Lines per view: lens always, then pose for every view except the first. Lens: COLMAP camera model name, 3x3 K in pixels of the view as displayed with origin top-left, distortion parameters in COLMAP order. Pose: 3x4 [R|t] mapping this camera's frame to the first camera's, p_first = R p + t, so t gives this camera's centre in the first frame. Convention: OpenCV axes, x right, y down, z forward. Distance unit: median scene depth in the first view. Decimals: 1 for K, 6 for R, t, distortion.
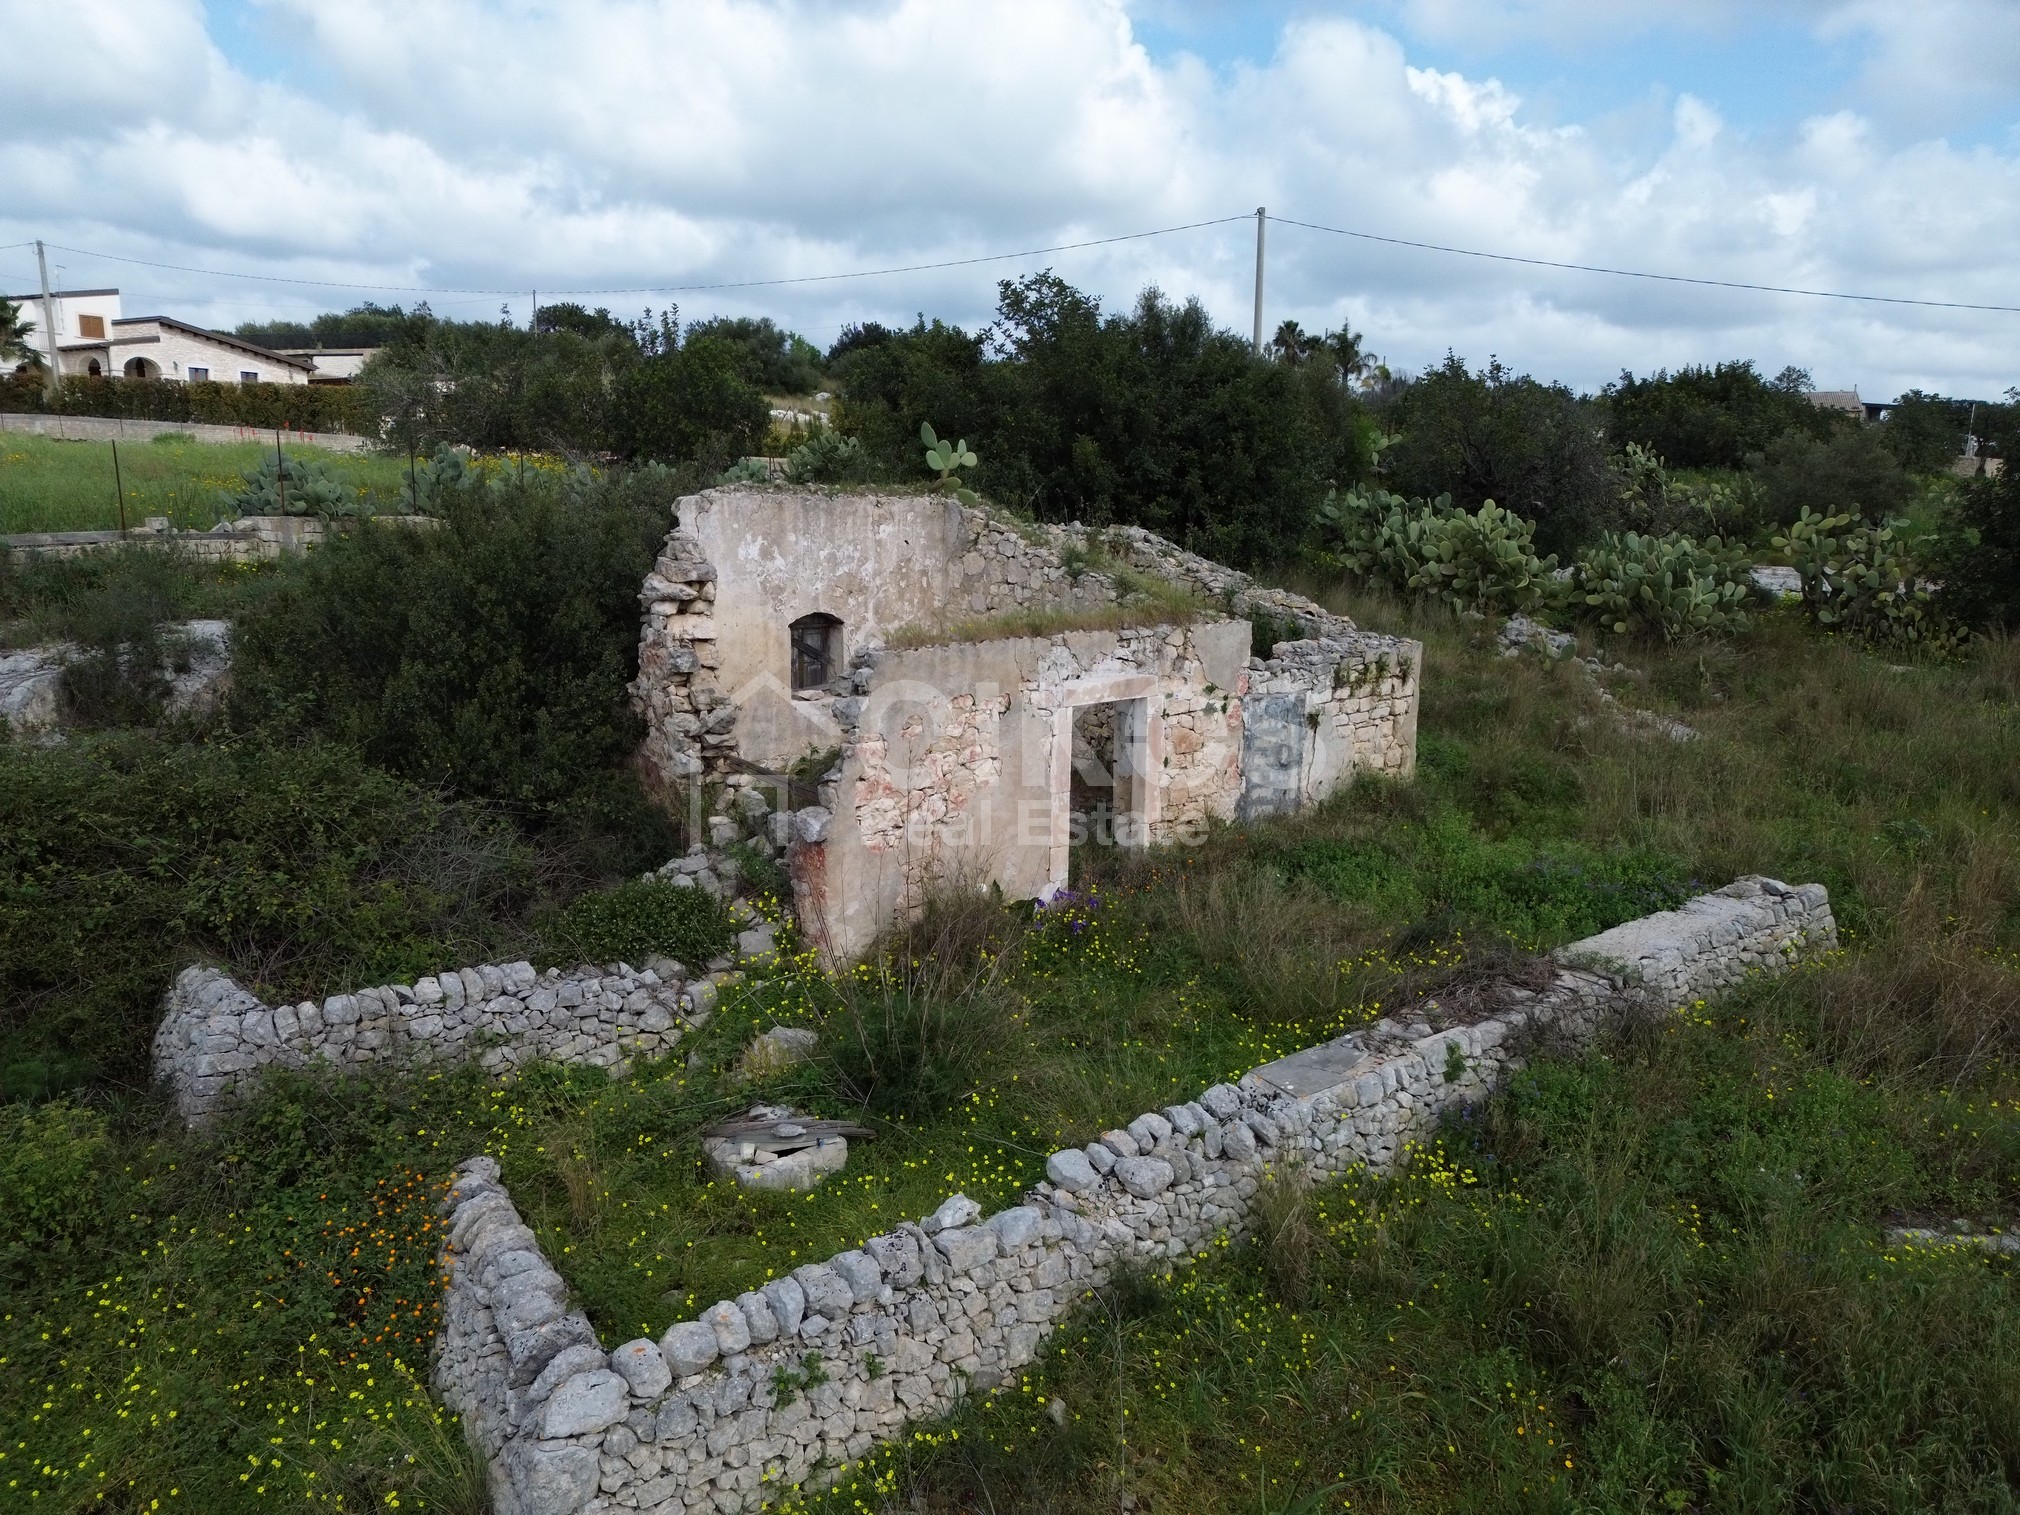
lens RADIAL K [[1410.6, 0, 1002.4], [0, 1410.6, 759.4], [0, 0, 1]] dist [0.074296, -0.065878]
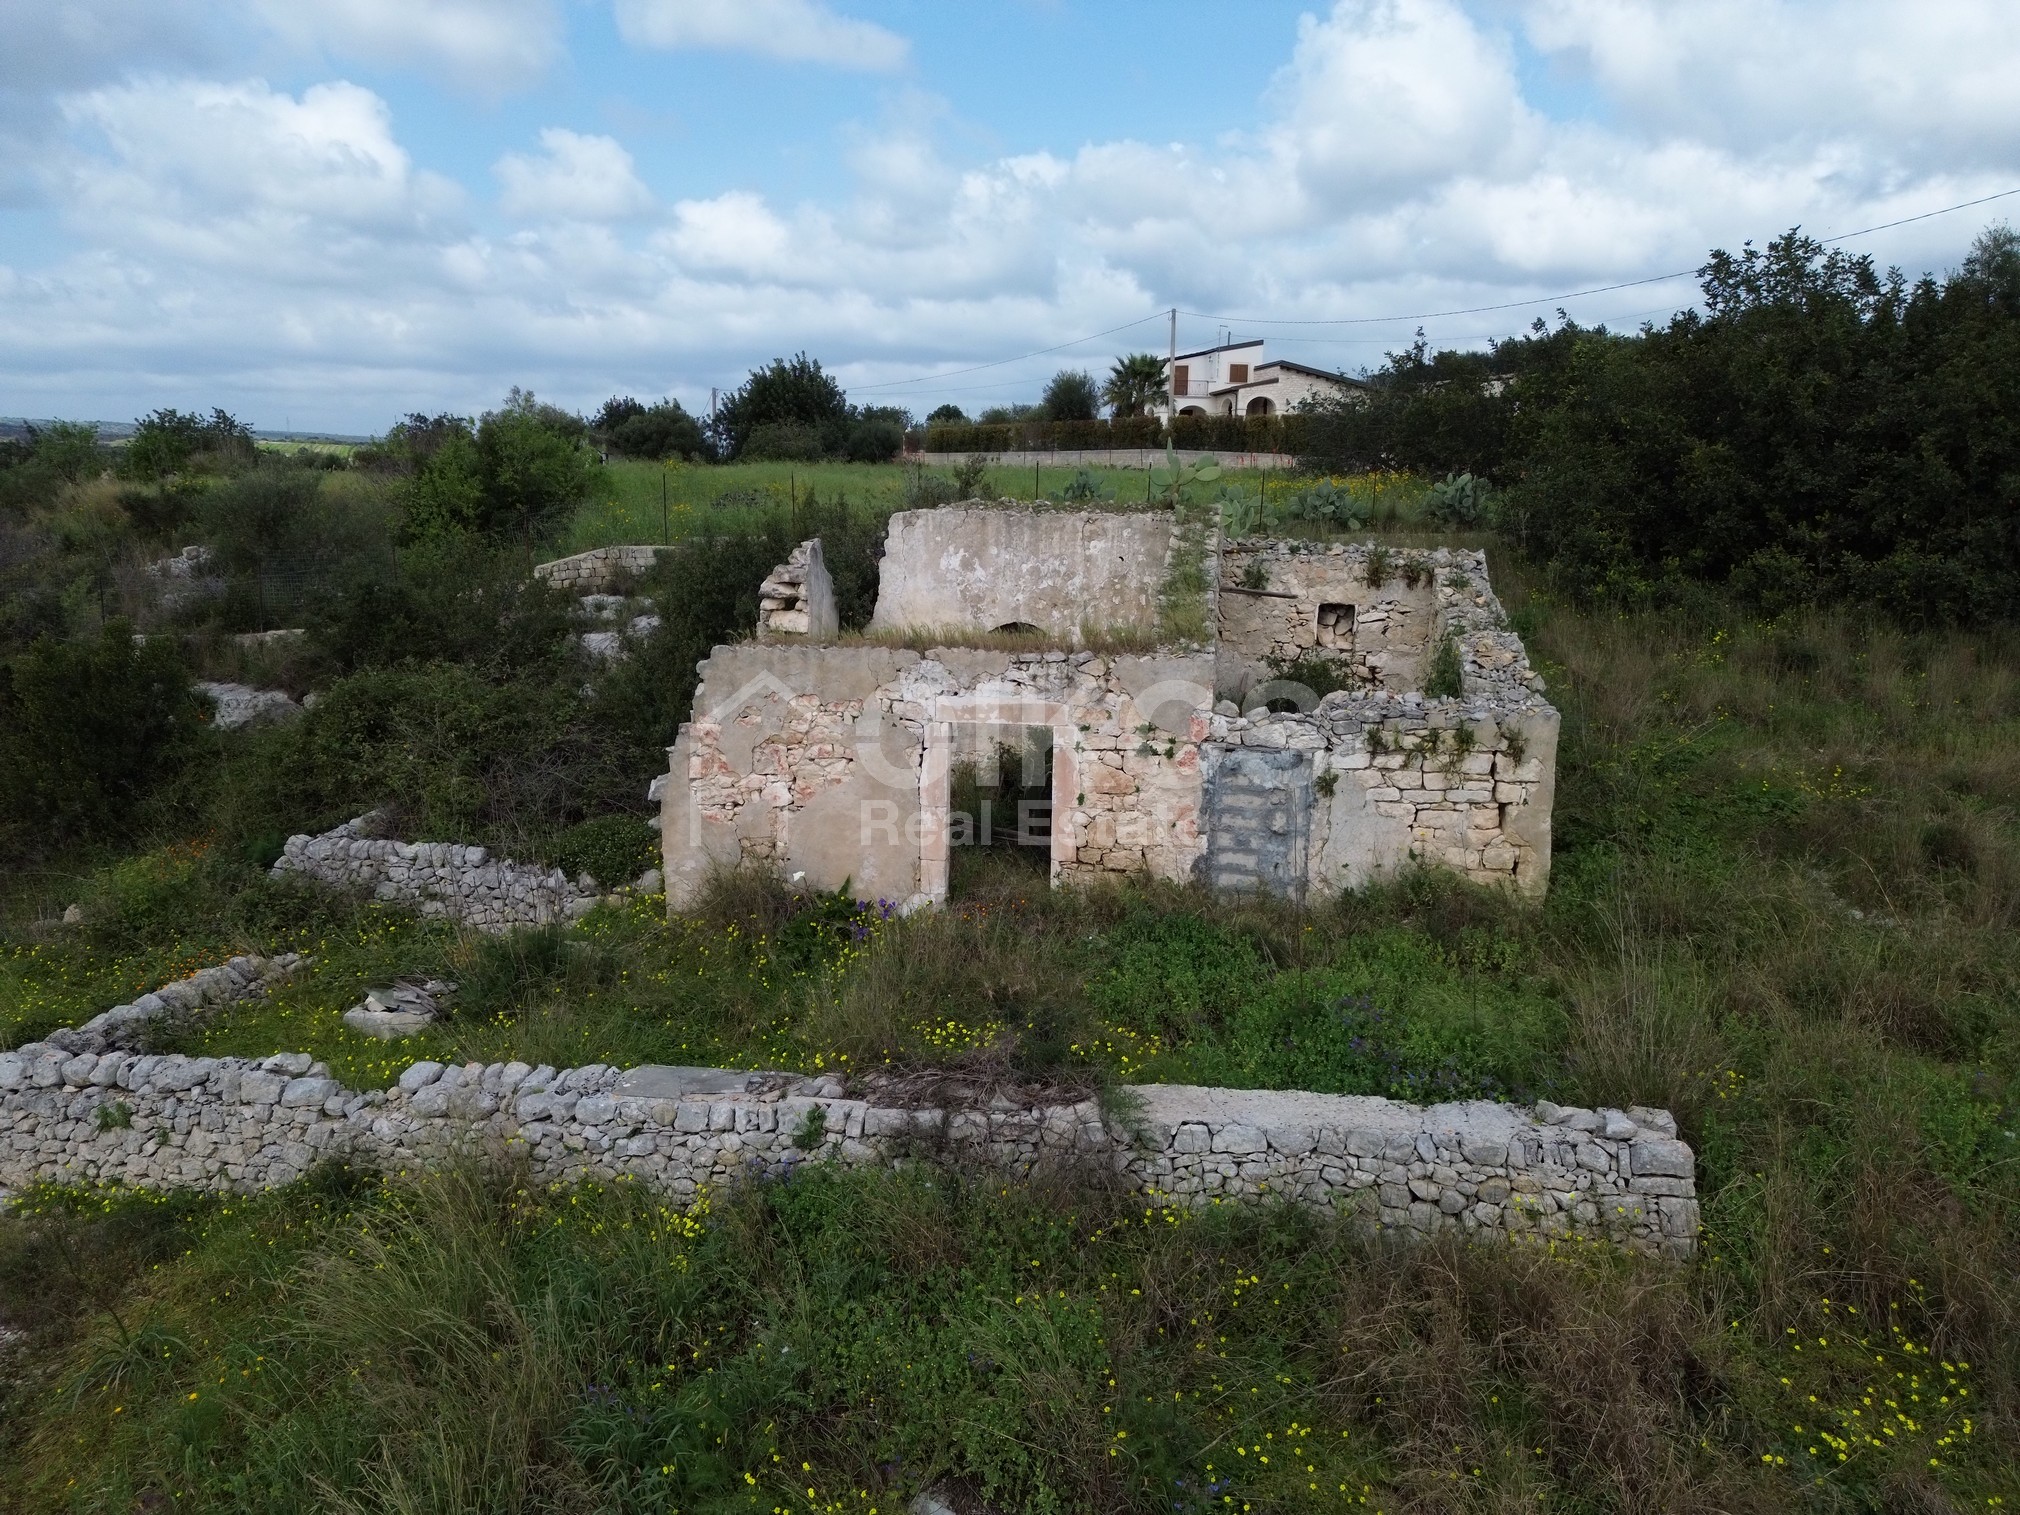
lens RADIAL K [[1406.6, 0, 1002.7], [0, 1406.6, 760.3], [0, 0, 1]] dist [0.080470, -0.063883]
pose [[0.671569, 0.135664, -0.728416, 0.775656], [-0.143465, 0.988299, 0.051798, -0.065861], [0.726920, 0.069716, 0.683174, 0.337610]]
